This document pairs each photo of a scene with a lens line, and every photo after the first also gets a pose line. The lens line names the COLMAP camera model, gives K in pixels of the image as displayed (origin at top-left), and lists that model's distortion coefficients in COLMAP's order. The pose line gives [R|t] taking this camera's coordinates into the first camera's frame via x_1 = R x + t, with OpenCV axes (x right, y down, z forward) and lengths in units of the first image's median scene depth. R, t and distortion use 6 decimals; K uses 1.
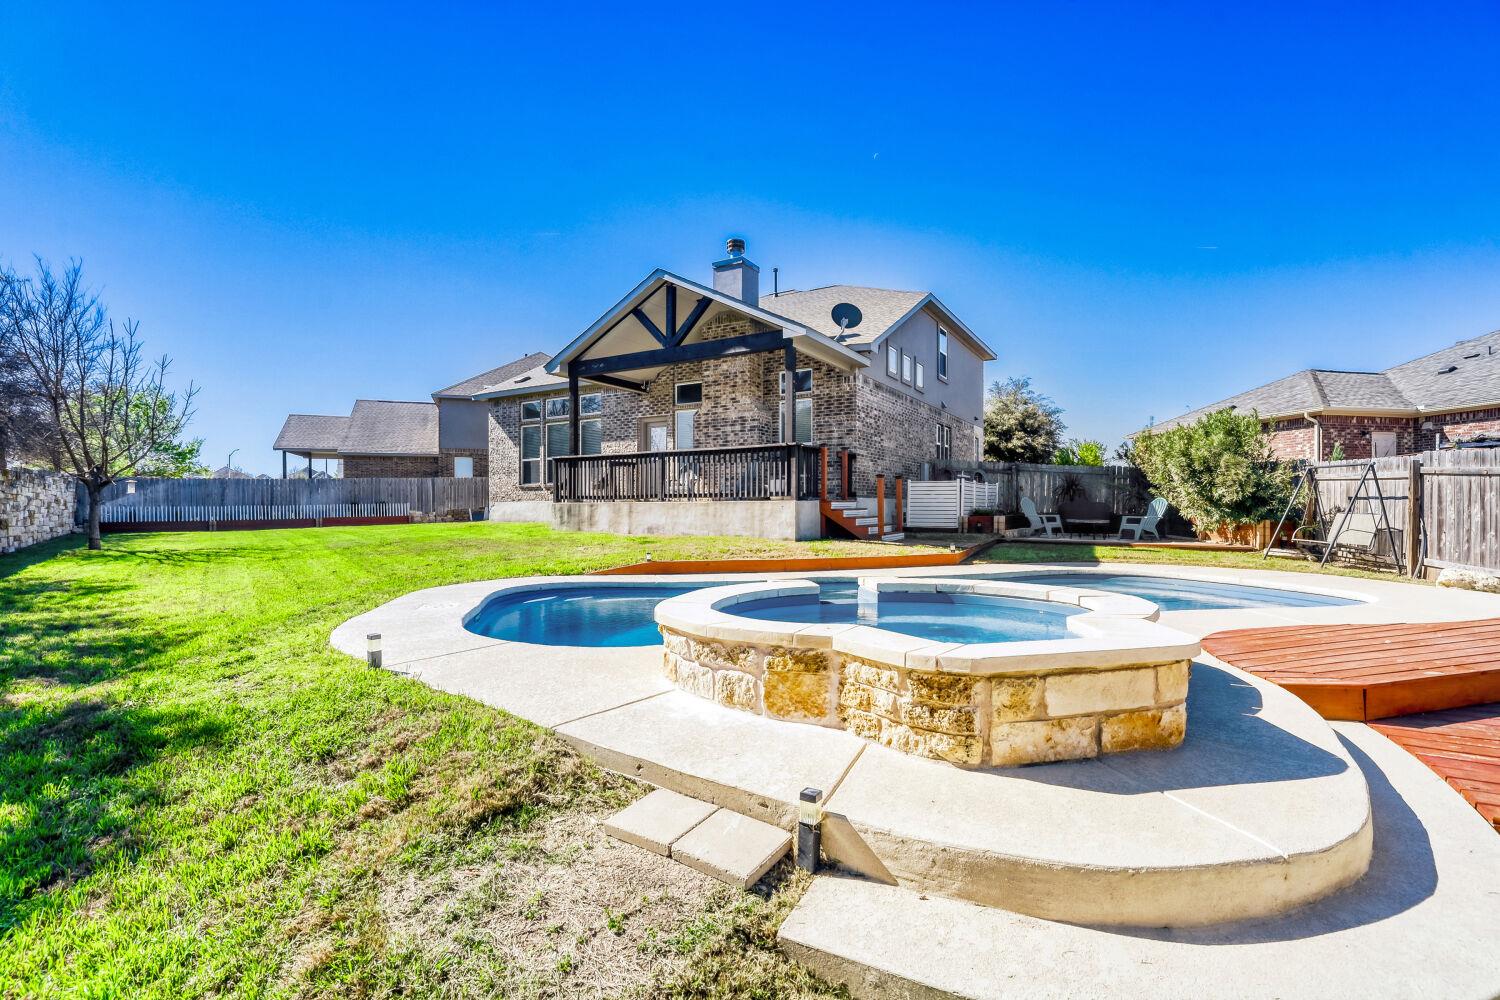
lens RADIAL K [[691.7, 0, 746.6], [0, 691.7, 508.4], [0, 0, 1]] dist [-0.034902, 0.007033]
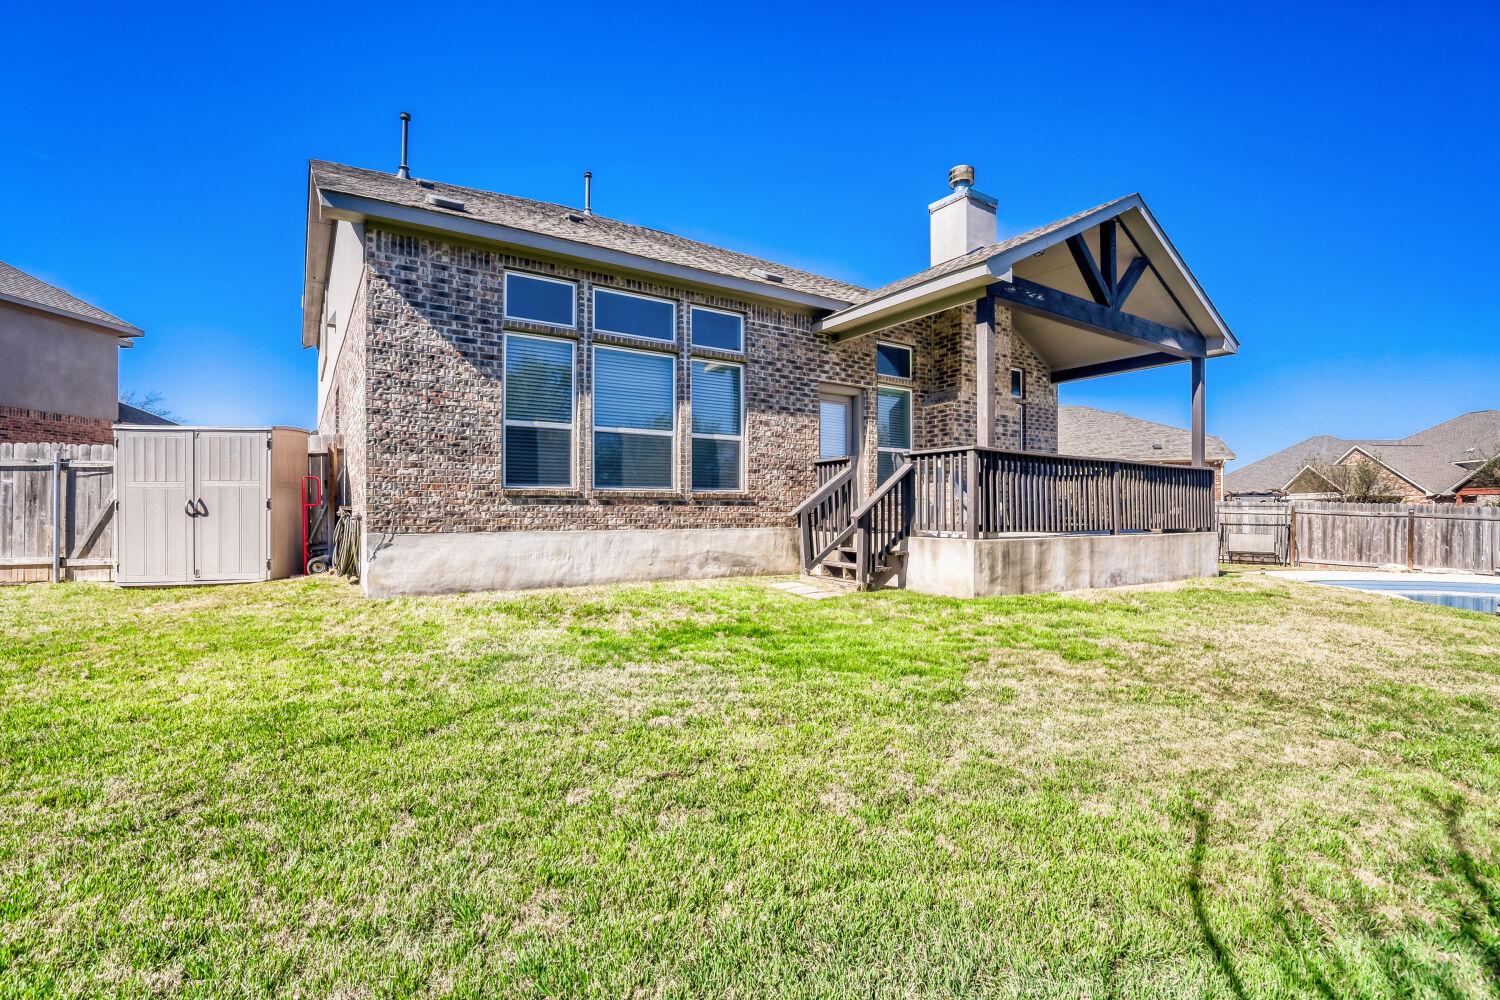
lens RADIAL K [[691.7, 0, 750.7], [0, 691.7, 507.5], [0, 0, 1]] dist [-0.034902, 0.007033]
pose [[0.421644, 0.009878, 0.906708, -0.805612], [-0.001916, 0.999948, -0.010002, -0.026466], [-0.906760, 0.002480, 0.421641, 0.955800]]
